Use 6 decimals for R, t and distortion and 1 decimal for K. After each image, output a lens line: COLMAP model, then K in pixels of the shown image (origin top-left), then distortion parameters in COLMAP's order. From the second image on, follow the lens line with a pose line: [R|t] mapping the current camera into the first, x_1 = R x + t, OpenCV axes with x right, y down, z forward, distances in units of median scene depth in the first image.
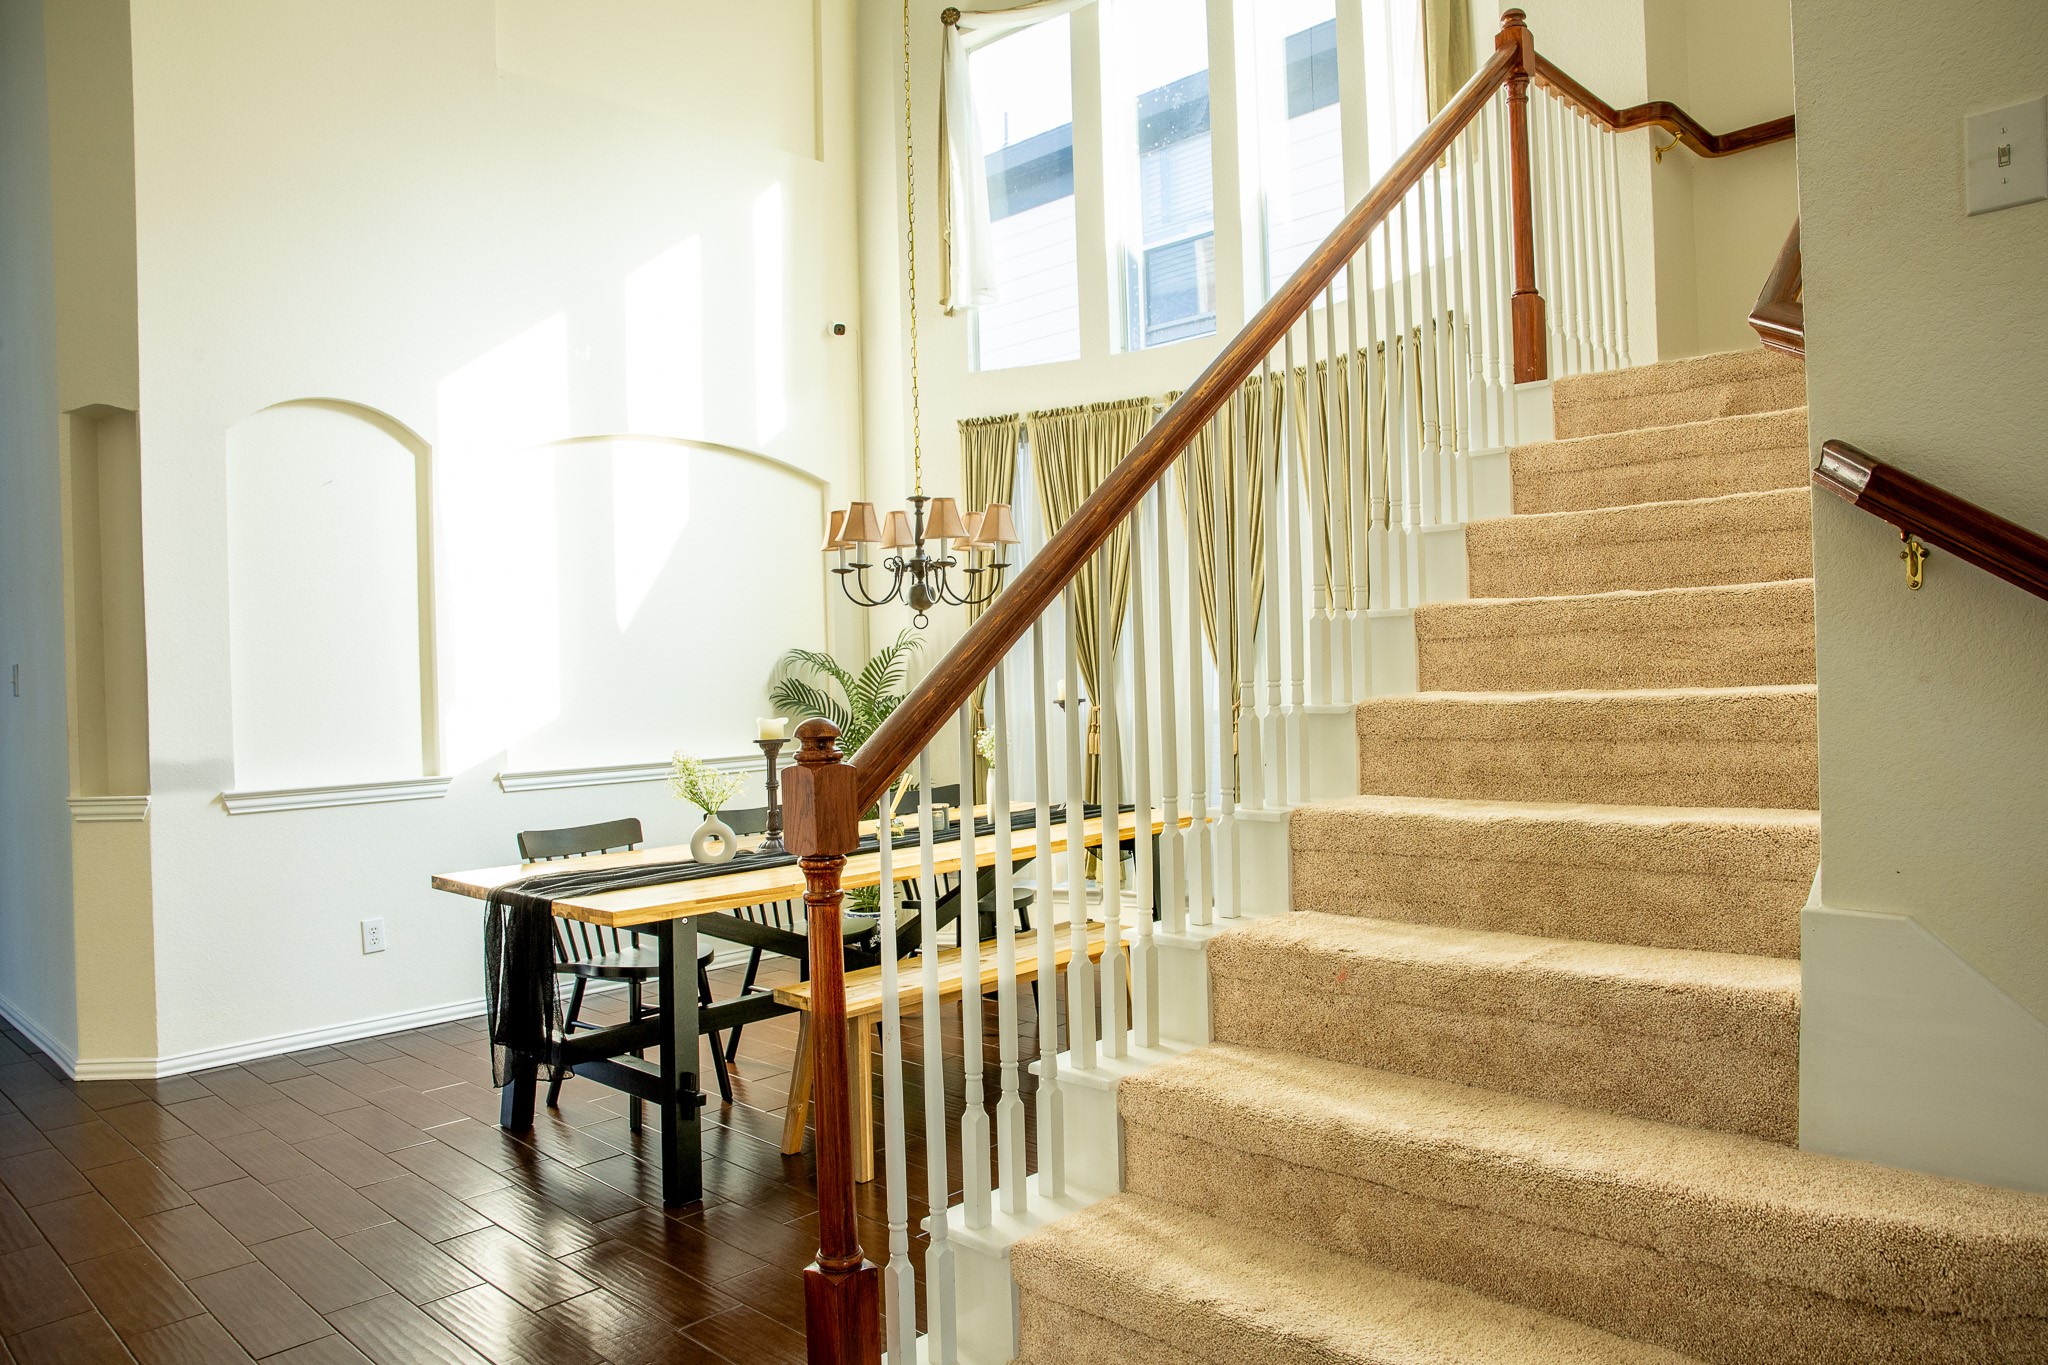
lens RADIAL K [[1391.5, 0, 1024.0], [0, 1391.5, 682.5], [0, 0, 1]] dist [-0.115656, 0.094009]
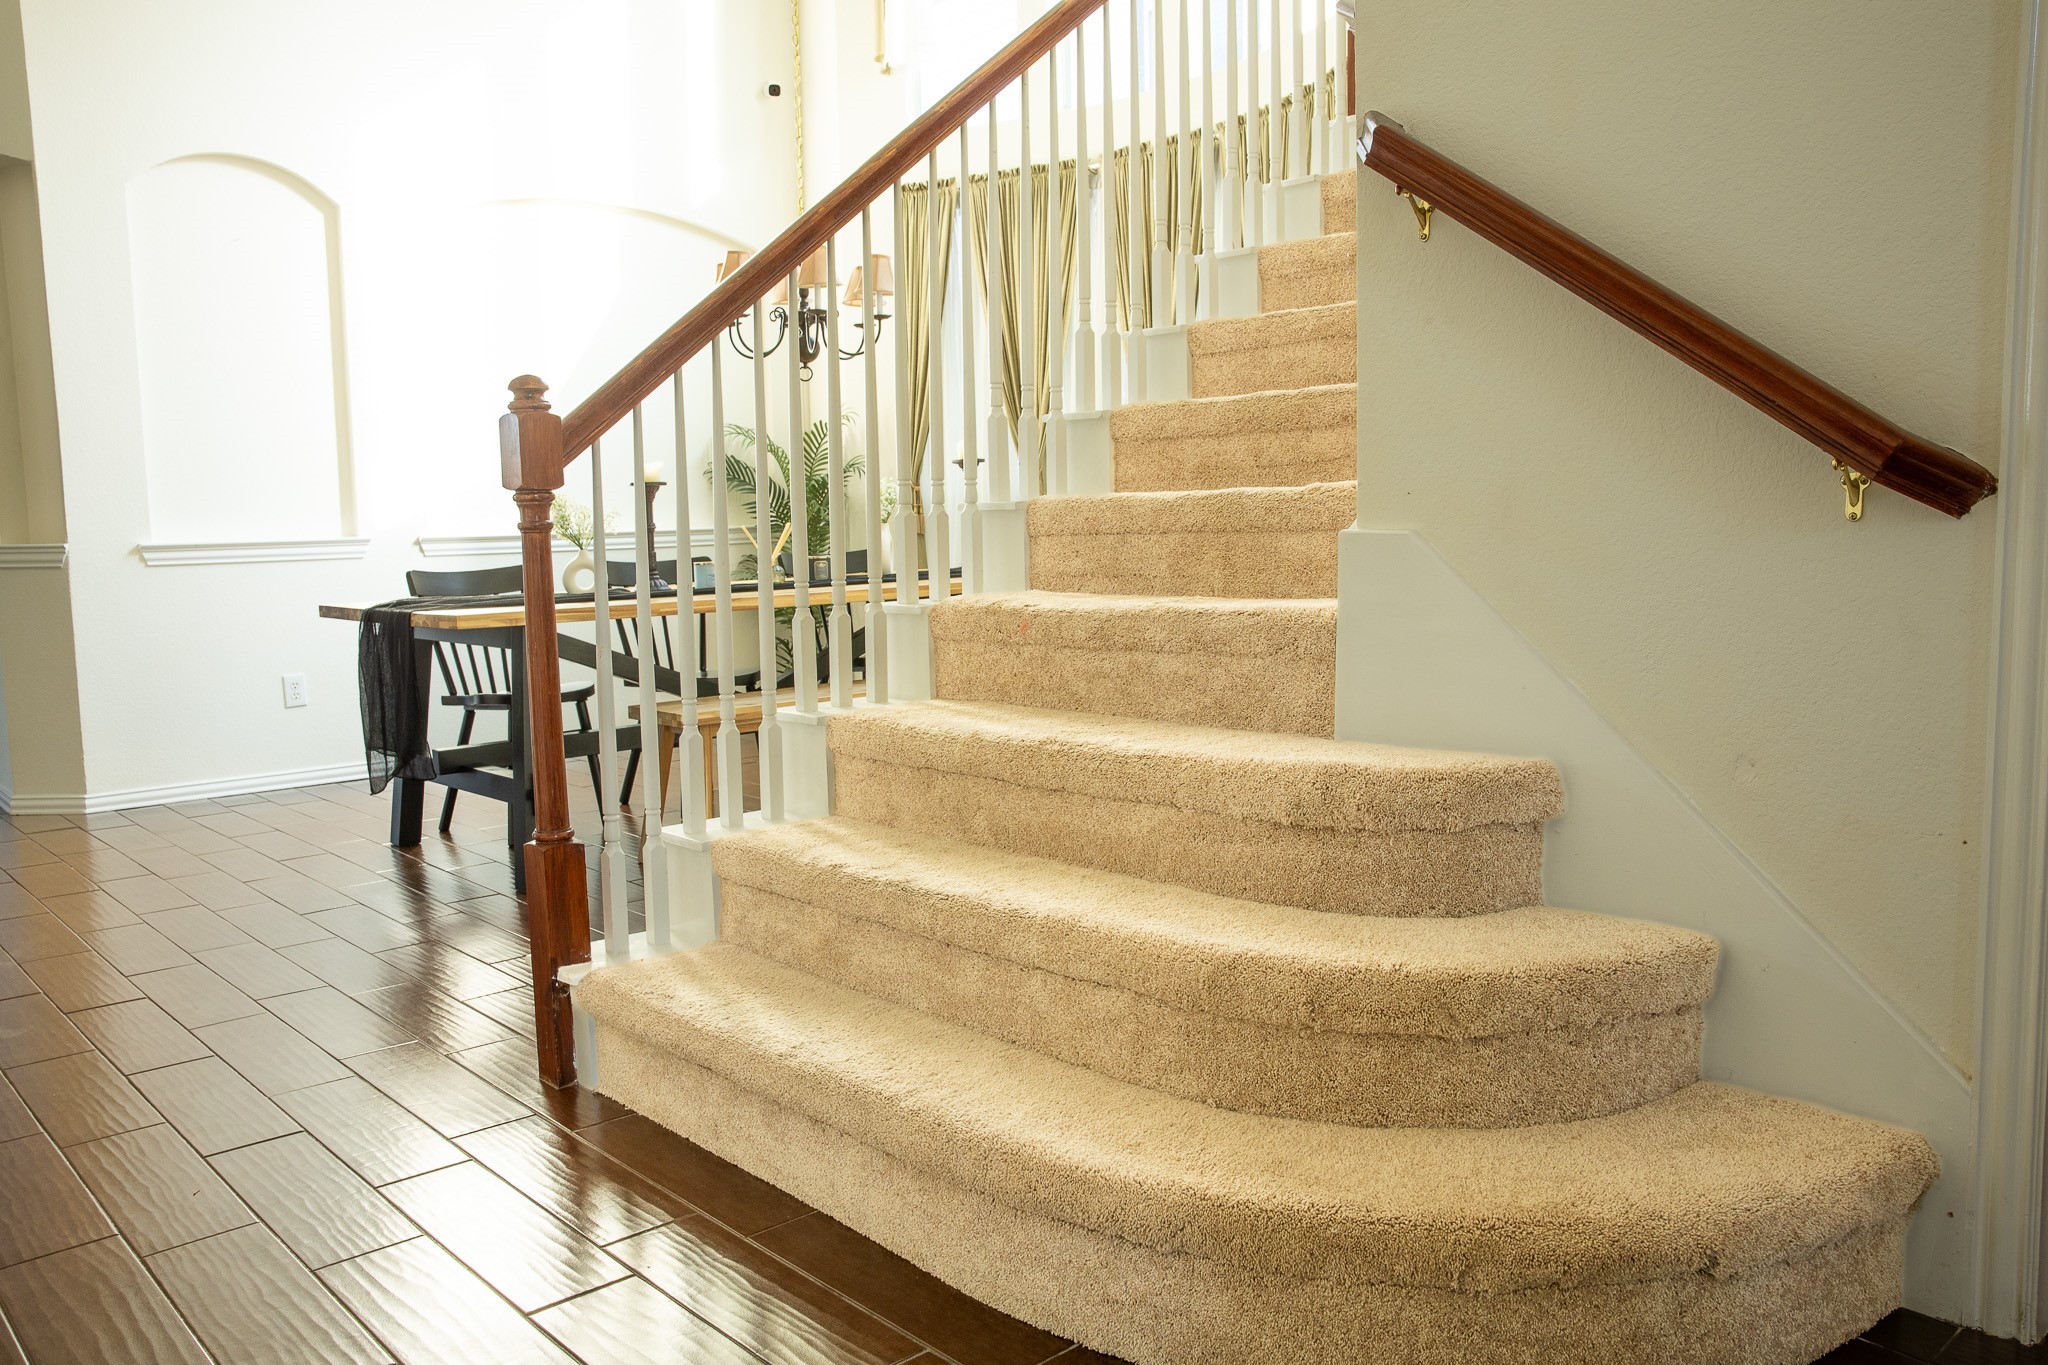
lens RADIAL K [[1545.9, 0, 1024.0], [0, 1545.9, 682.5], [0, 0, 1]] dist [-0.094438, 0.109907]
pose [[0.998415, 0.014577, -0.054359, 0.252918], [-0.008981, 0.994765, 0.101798, 0.109361], [0.055558, -0.101148, 0.993319, -0.213549]]
